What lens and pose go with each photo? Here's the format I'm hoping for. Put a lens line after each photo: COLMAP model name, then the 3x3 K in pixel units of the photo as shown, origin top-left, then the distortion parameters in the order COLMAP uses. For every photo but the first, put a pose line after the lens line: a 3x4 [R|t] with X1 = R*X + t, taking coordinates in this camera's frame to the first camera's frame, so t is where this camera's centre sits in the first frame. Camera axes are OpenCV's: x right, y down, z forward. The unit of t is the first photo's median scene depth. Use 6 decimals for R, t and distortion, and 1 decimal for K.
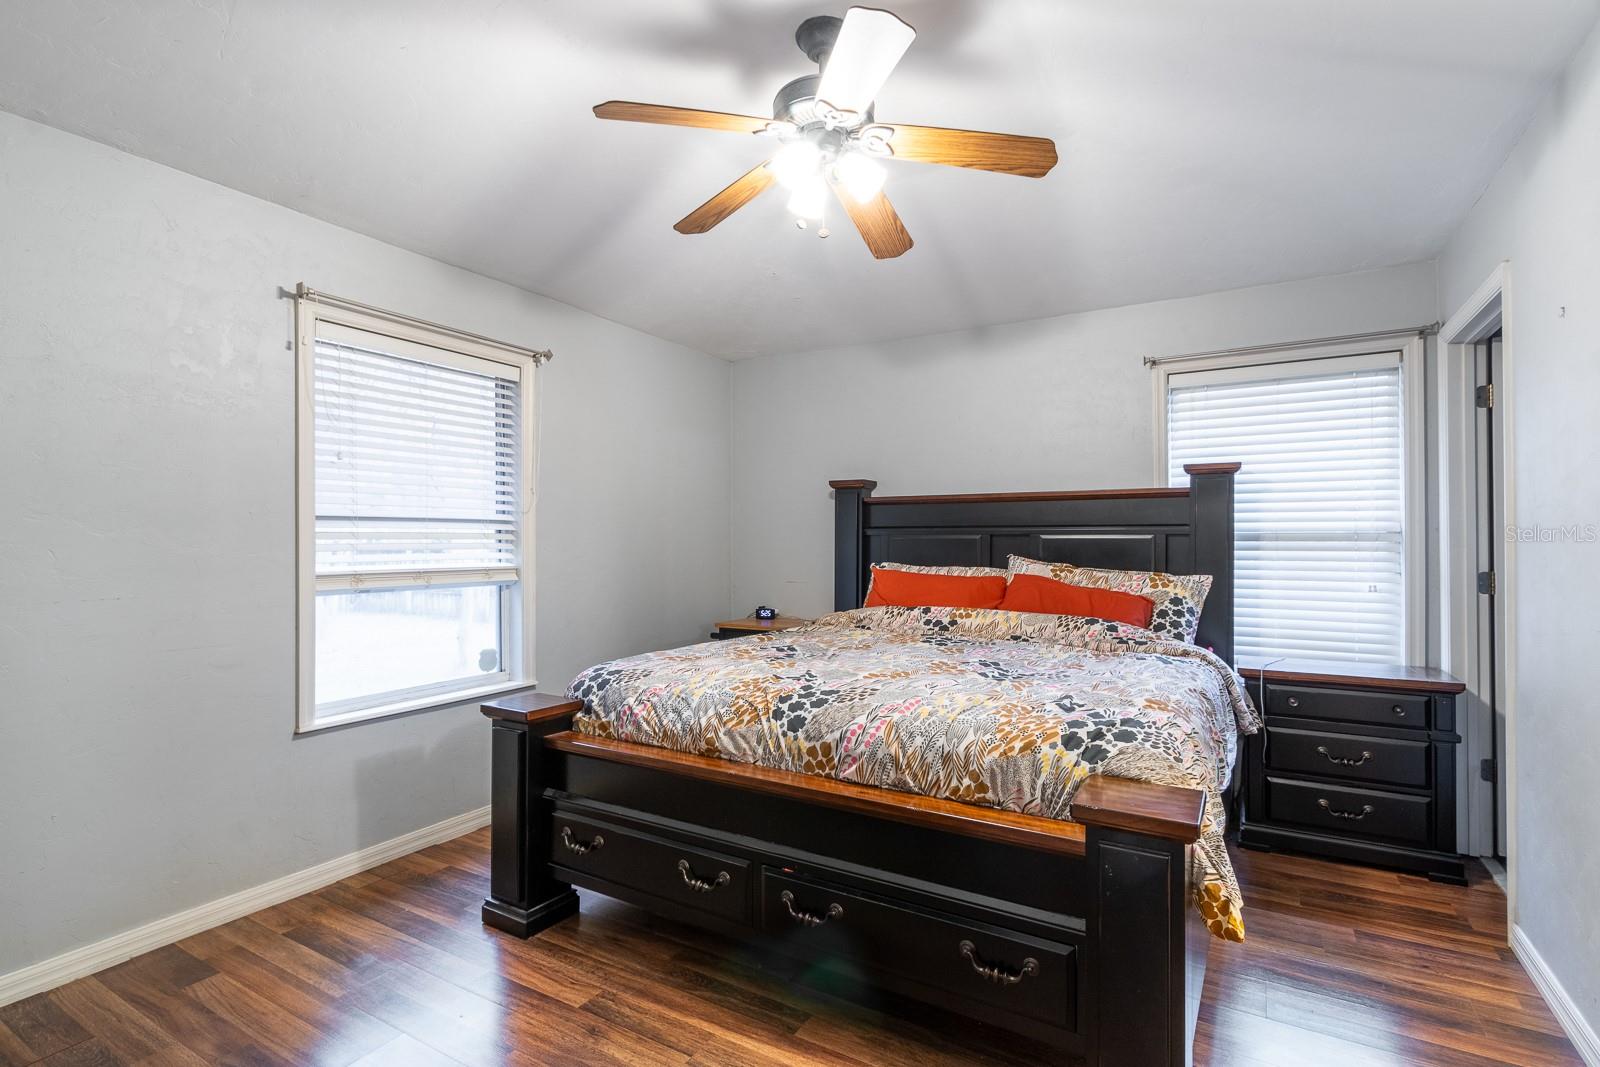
lens RADIAL K [[742.1, 0, 791.8], [0, 742.1, 543.2], [0, 0, 1]] dist [0.003221, 0.000010]
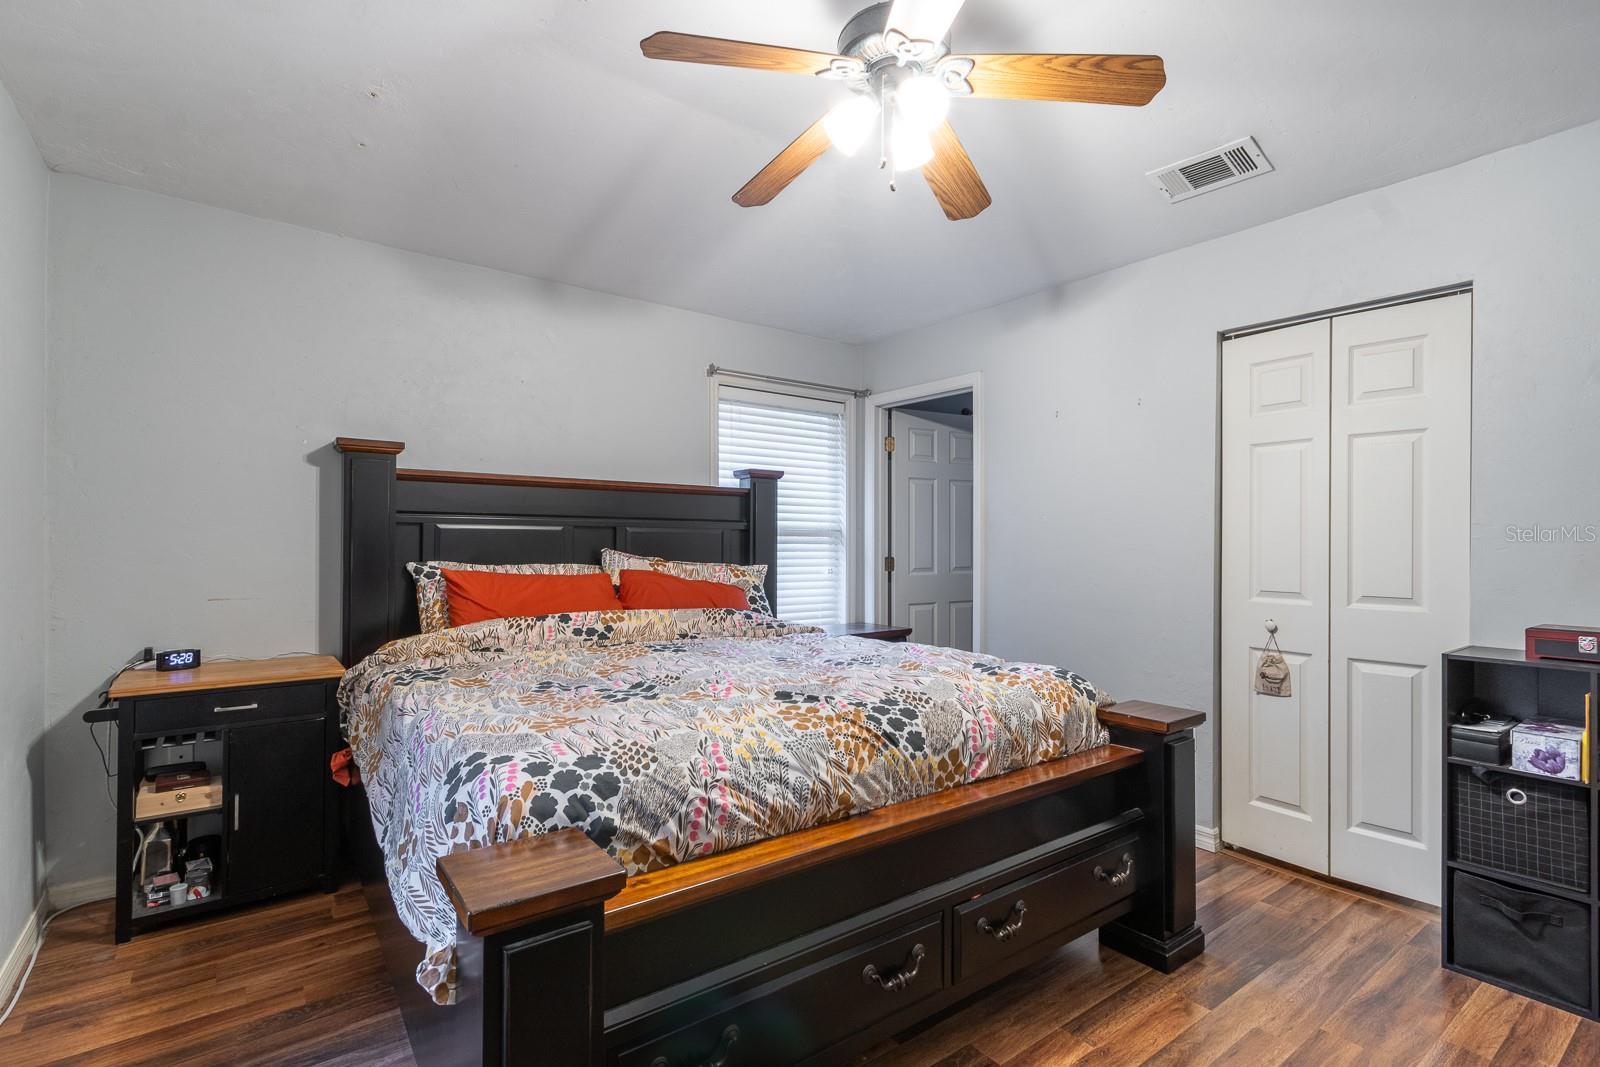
lens RADIAL K [[775.0, 0, 804.8], [0, 775.0, 542.7], [0, 0, 1]] dist [0.021986, 0.000091]
pose [[0.368888, 0.000462, 0.929474, -0.593681], [-0.008089, 0.999964, 0.002713, 0.004476], [-0.929439, -0.008520, 0.368878, 0.519776]]
